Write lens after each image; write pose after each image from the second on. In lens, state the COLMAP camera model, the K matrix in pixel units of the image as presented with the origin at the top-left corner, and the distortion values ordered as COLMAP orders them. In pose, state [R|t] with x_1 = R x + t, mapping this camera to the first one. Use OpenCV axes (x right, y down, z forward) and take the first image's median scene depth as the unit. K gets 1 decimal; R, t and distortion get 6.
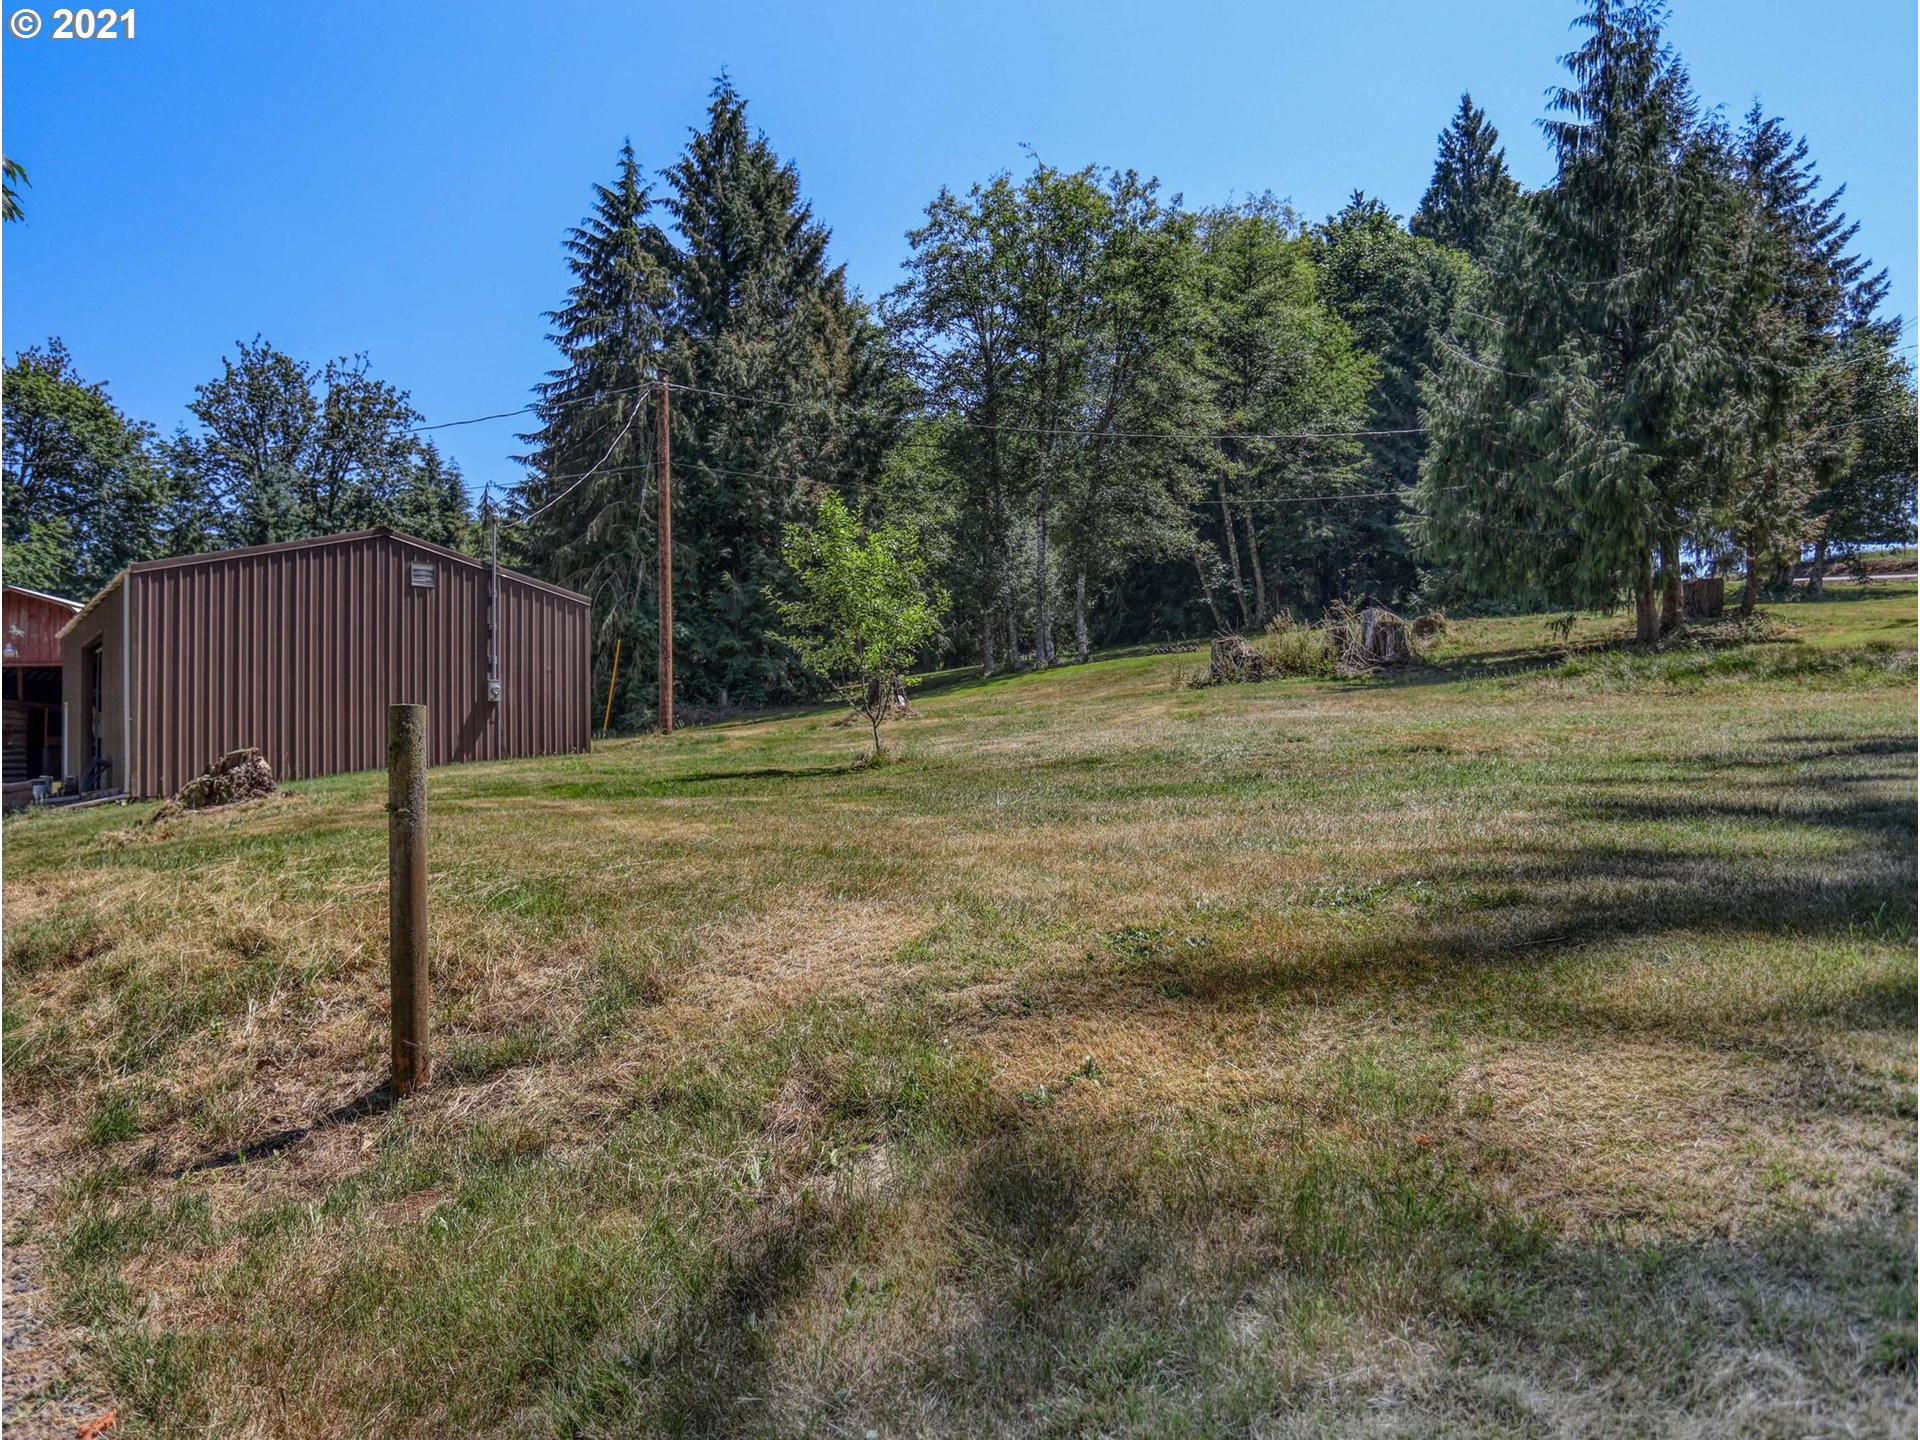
lens RADIAL K [[1360.6, 0, 959.4], [0, 1360.6, 741.1], [0, 0, 1]] dist [-0.082791, 0.068108]
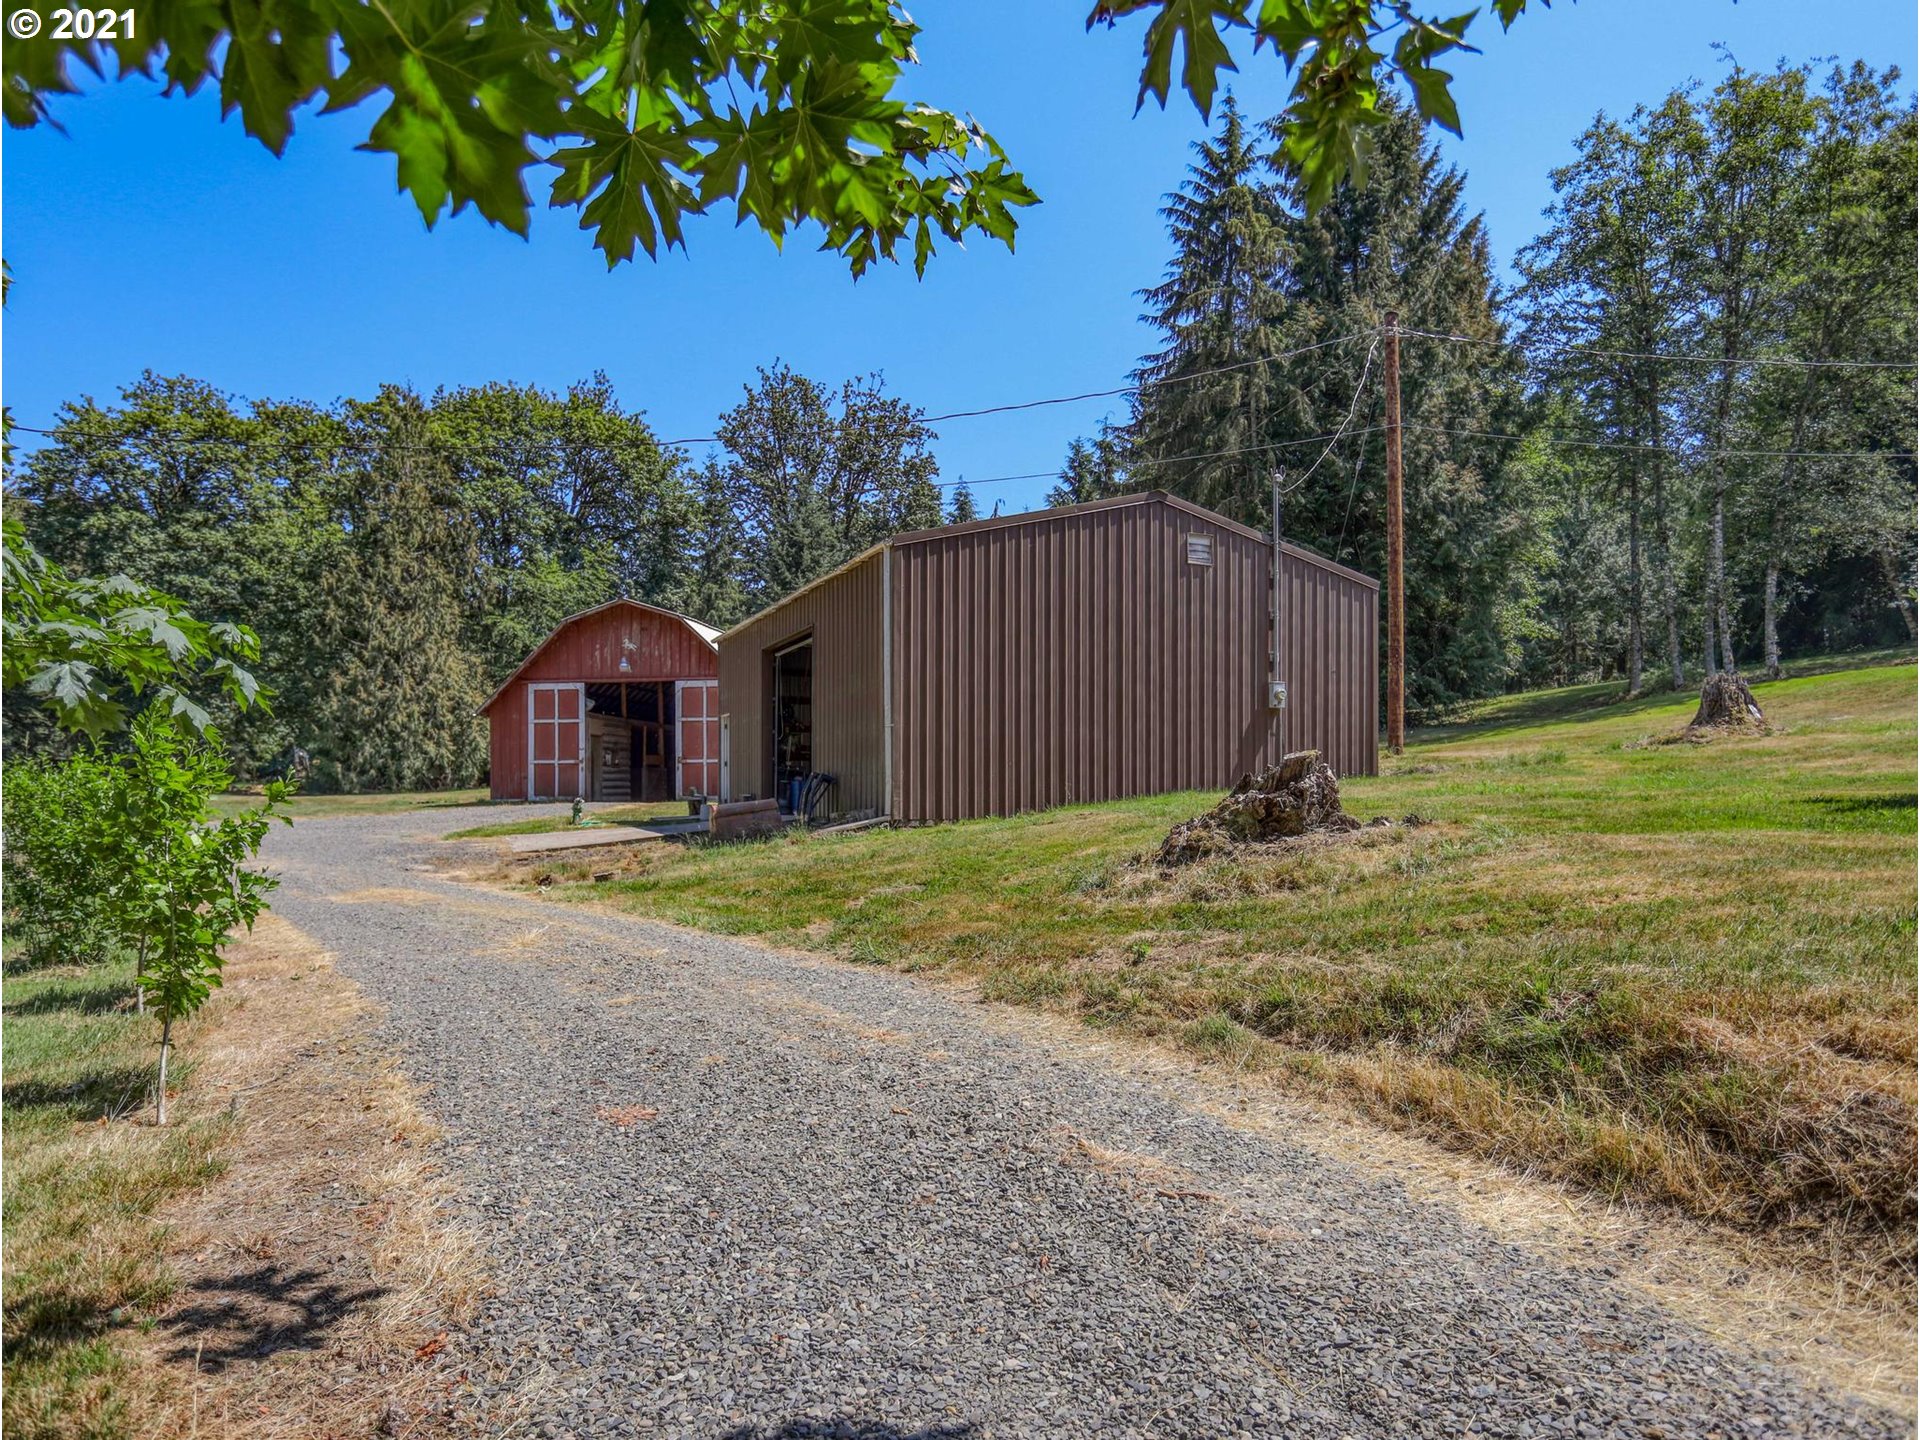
lens RADIAL K [[1273.8, 0, 964.9], [0, 1273.8, 811.5], [0, 0, 1]] dist [-0.042097, 0.024242]
pose [[0.971593, 0.015790, -0.236132, -0.204525], [-0.009111, 0.999528, 0.029350, 0.006822], [0.236484, -0.026365, 0.971278, 0.129080]]
